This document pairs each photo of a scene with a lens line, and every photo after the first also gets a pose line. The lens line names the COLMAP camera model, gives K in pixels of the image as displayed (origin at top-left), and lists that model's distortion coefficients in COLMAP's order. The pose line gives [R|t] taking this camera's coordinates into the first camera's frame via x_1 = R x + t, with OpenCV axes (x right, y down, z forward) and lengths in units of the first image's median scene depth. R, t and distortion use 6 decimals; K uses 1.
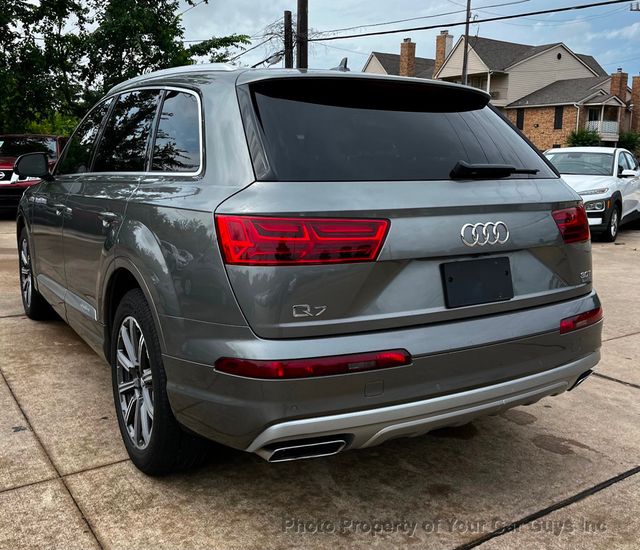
lens RADIAL K [[651.7, 0, 326.5], [0, 651.7, 250.7], [0, 0, 1]] dist [0.028830, 0.000000]
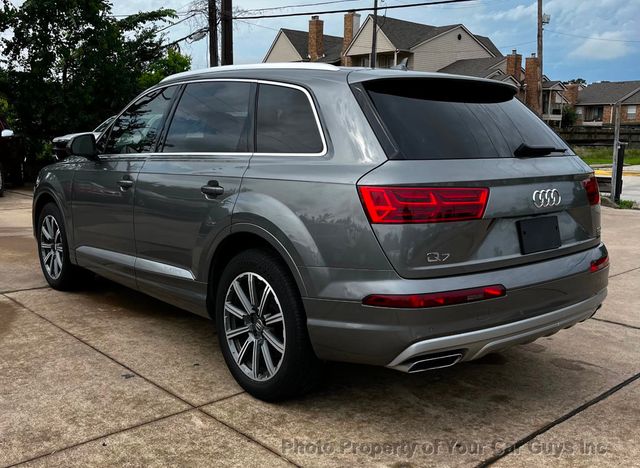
lens RADIAL K [[648.8, 0, 328.9], [0, 648.8, 233.5], [0, 0, 1]] dist [0.032788, 0.000000]
pose [[0.989034, -0.023383, 0.145825, -0.344180], [0.021717, 0.999679, 0.013011, 0.016948], [-0.146082, -0.009702, 0.989225, -0.217991]]
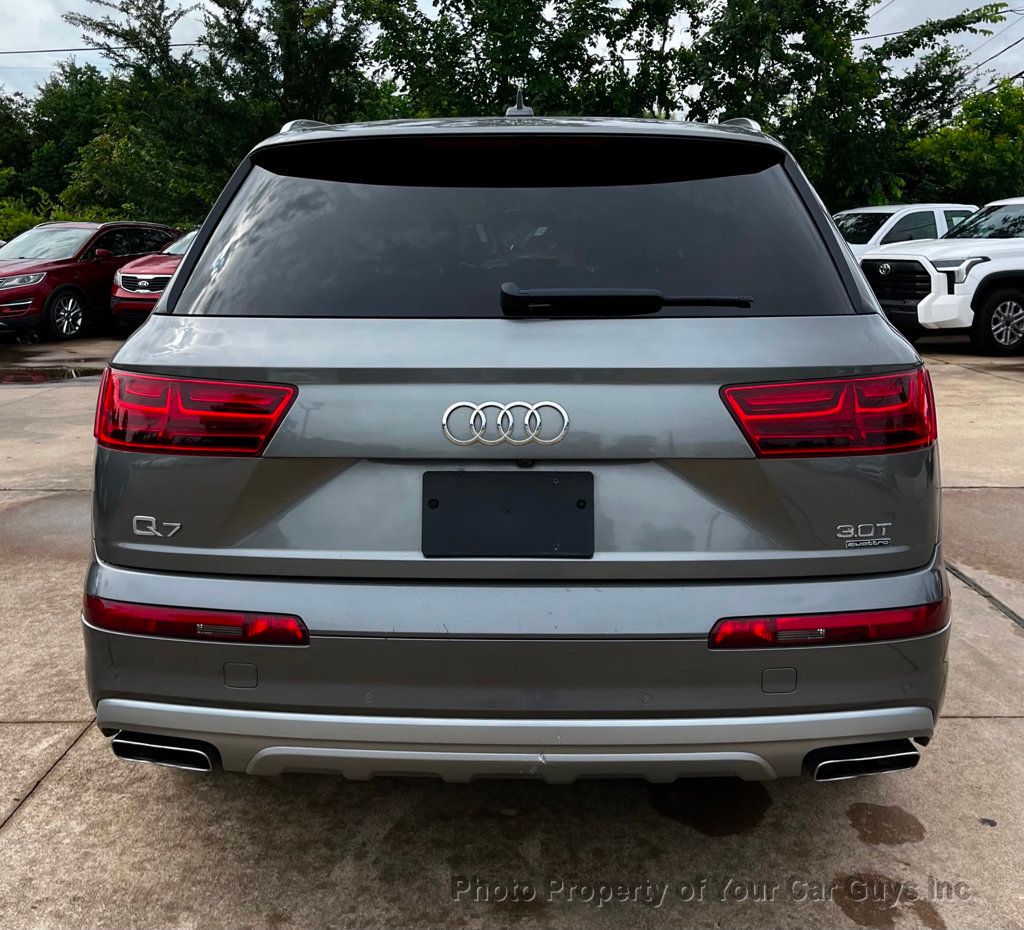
lens RADIAL K [[1145.1, 0, 521.2], [0, 1145.1, 379.0], [0, 0, 1]] dist [0.018698, 0.000000]
pose [[0.830766, 0.054551, -0.553943, 0.666829], [-0.066627, 0.997777, -0.001664, -0.053288], [0.552620, 0.038289, 0.832553, 0.221003]]
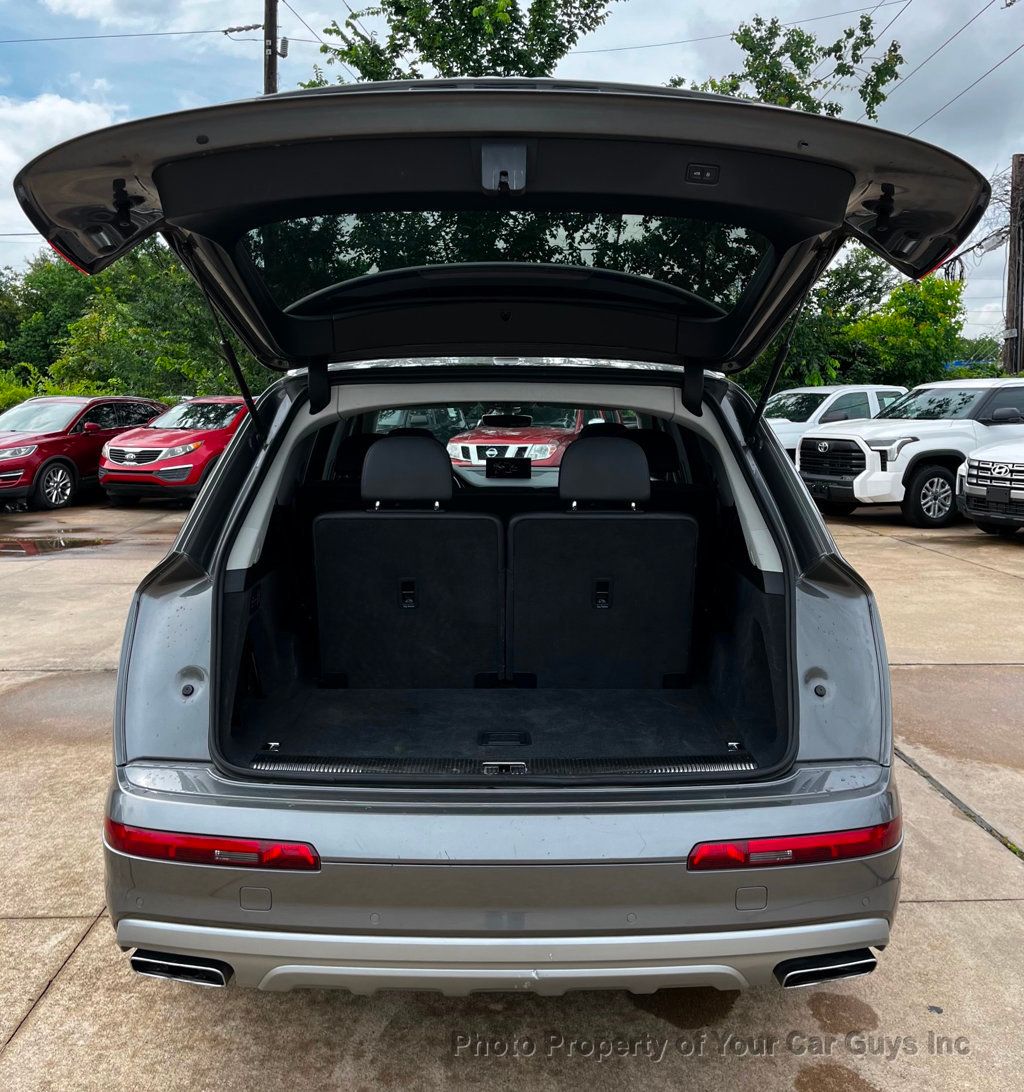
lens RADIAL K [[1078.6, 0, 521.4], [0, 1078.6, 484.8], [0, 0, 1]] dist [0.005768, 0.000000]
pose [[0.850209, 0.030233, -0.525577, 0.659830], [-0.066656, 0.996497, -0.050505, -0.119643], [0.522209, 0.077973, 0.849246, 0.176326]]
